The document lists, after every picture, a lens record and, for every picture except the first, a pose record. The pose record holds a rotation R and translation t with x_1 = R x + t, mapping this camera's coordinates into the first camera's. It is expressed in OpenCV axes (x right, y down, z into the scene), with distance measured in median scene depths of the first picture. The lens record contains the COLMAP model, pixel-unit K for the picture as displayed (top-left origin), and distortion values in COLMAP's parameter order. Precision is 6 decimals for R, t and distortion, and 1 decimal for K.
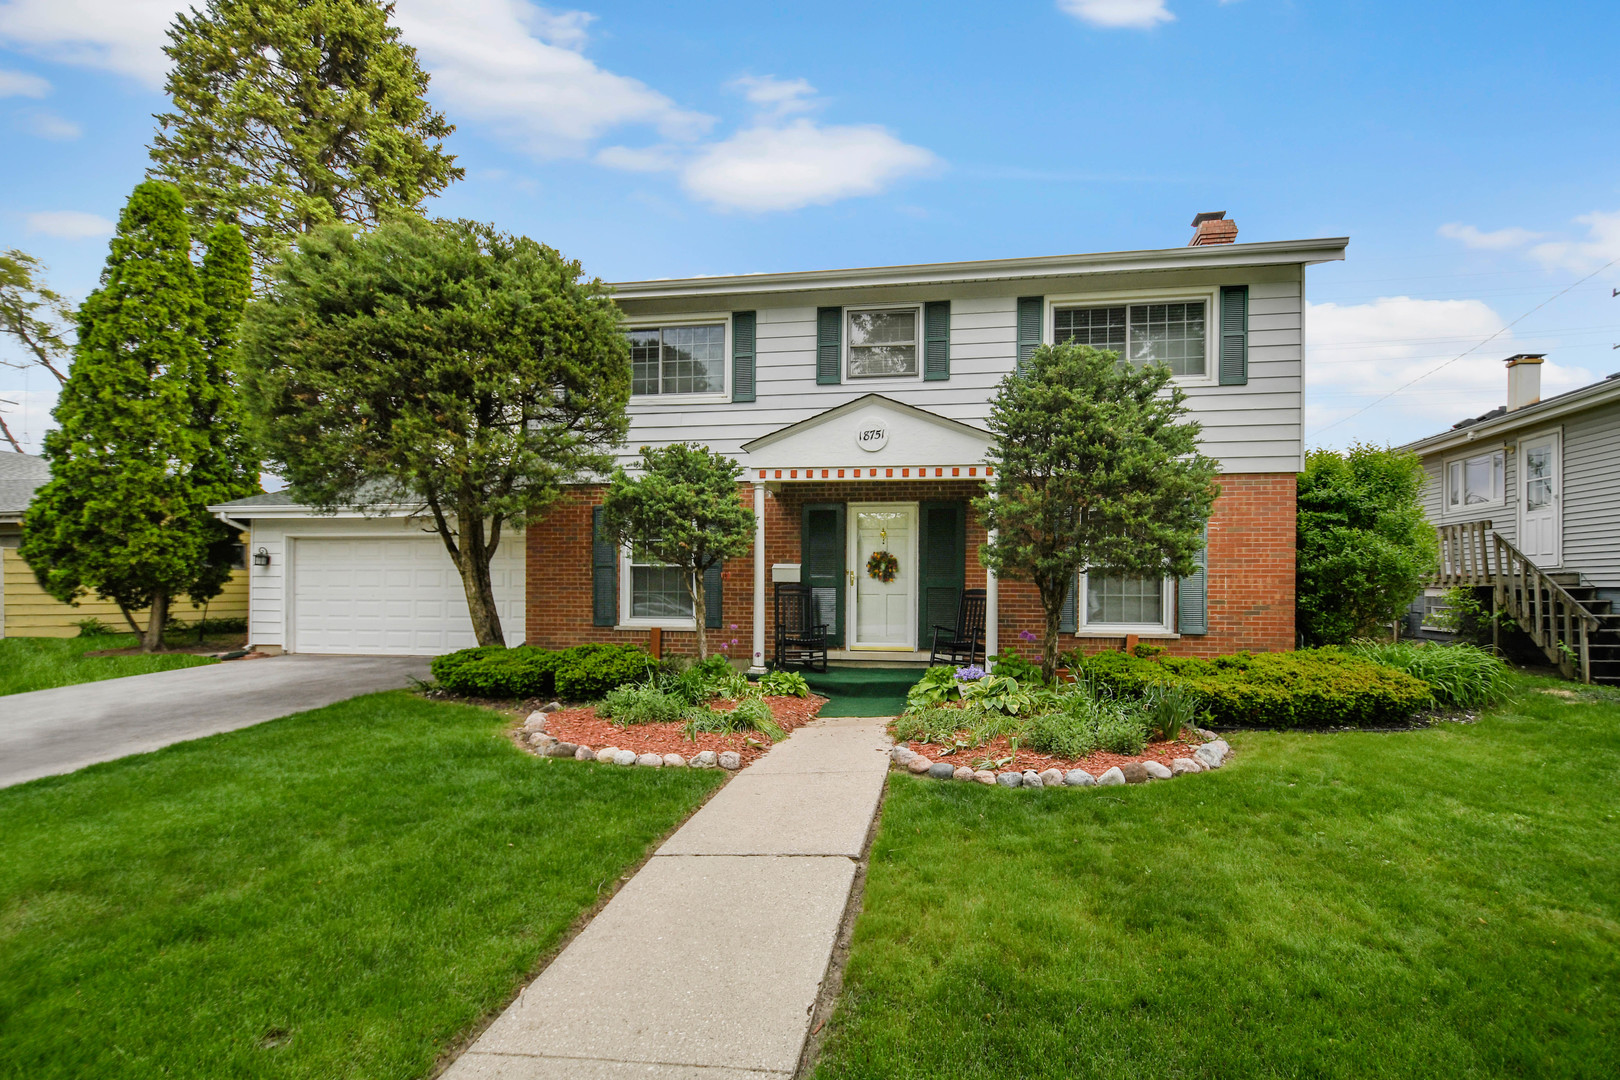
lens RADIAL K [[744.3, 0, 827.9], [0, 744.3, 598.0], [0, 0, 1]] dist [0.003745, -0.009896]
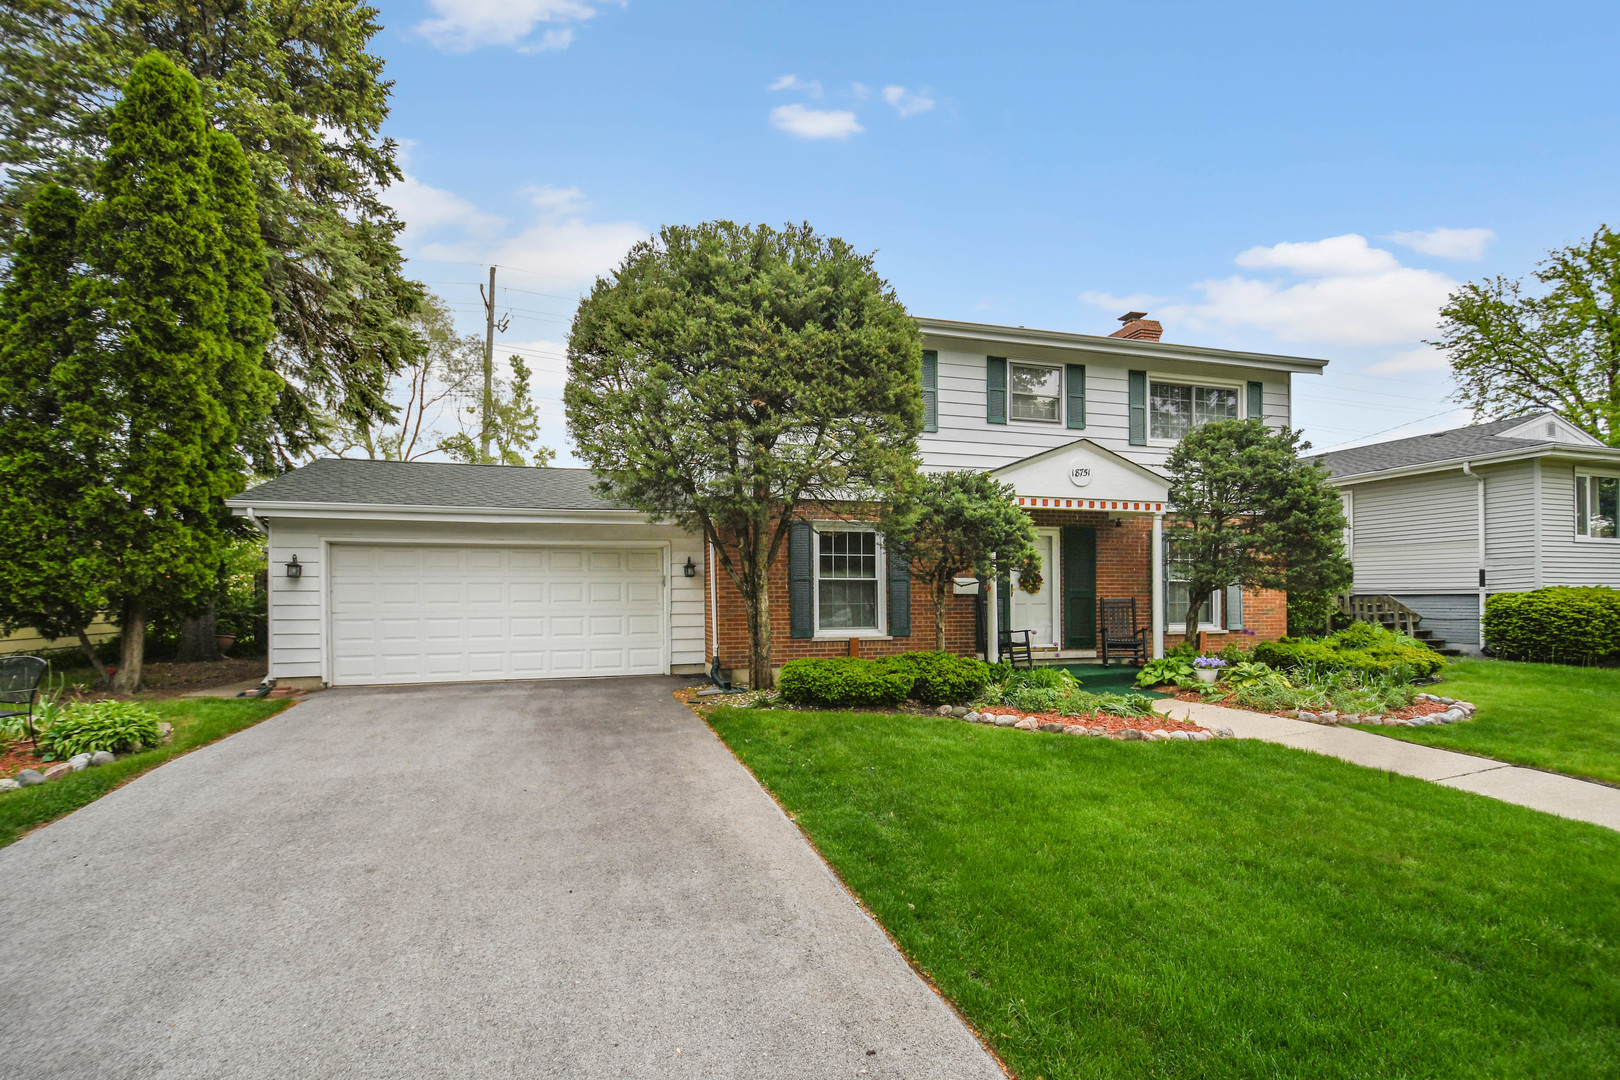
lens RADIAL K [[744.3, 0, 763.3], [0, 744.3, 605.9], [0, 0, 1]] dist [0.003745, -0.009896]
pose [[0.910917, -0.012401, 0.412402, -0.838238], [0.014226, 0.999898, -0.001357, -0.006546], [-0.412343, 0.007103, 0.911001, 0.099295]]
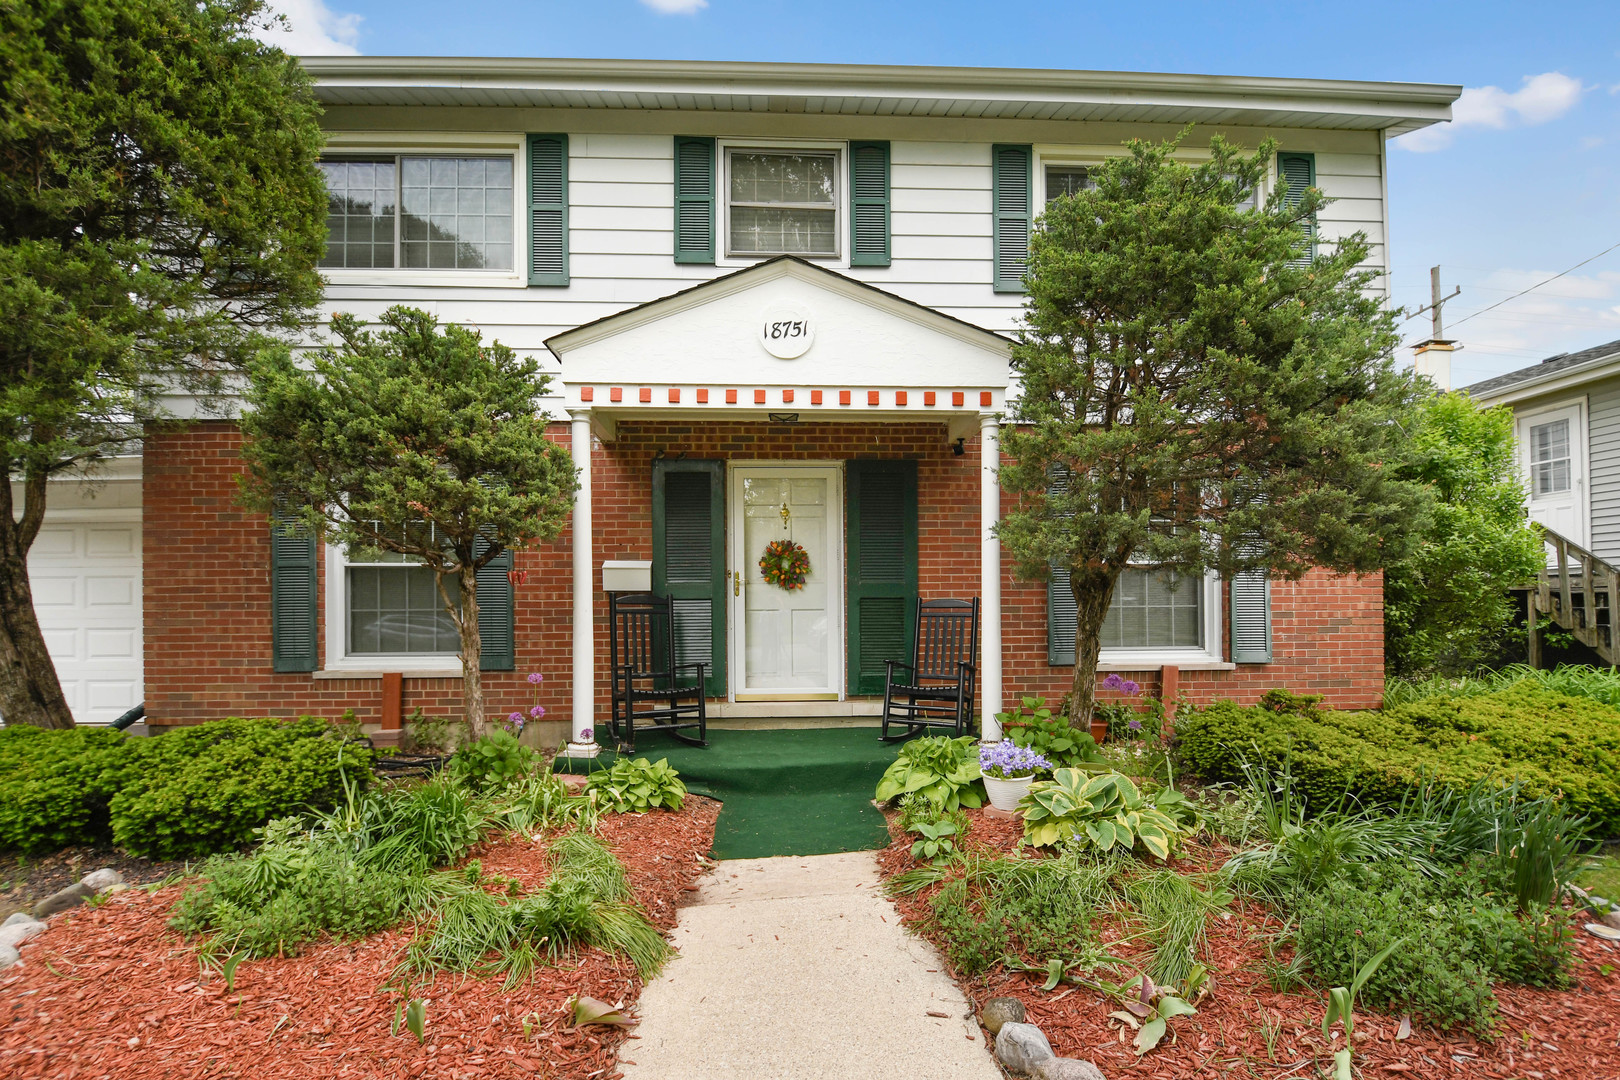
lens RADIAL K [[744.3, 0, 791.3], [0, 744.3, 608.9], [0, 0, 1]] dist [0.003745, -0.009896]
pose [[0.979060, -0.012483, 0.203190, -0.050582], [0.013862, 0.999890, -0.005363, -0.002106], [-0.203101, 0.008067, 0.979125, 0.406091]]
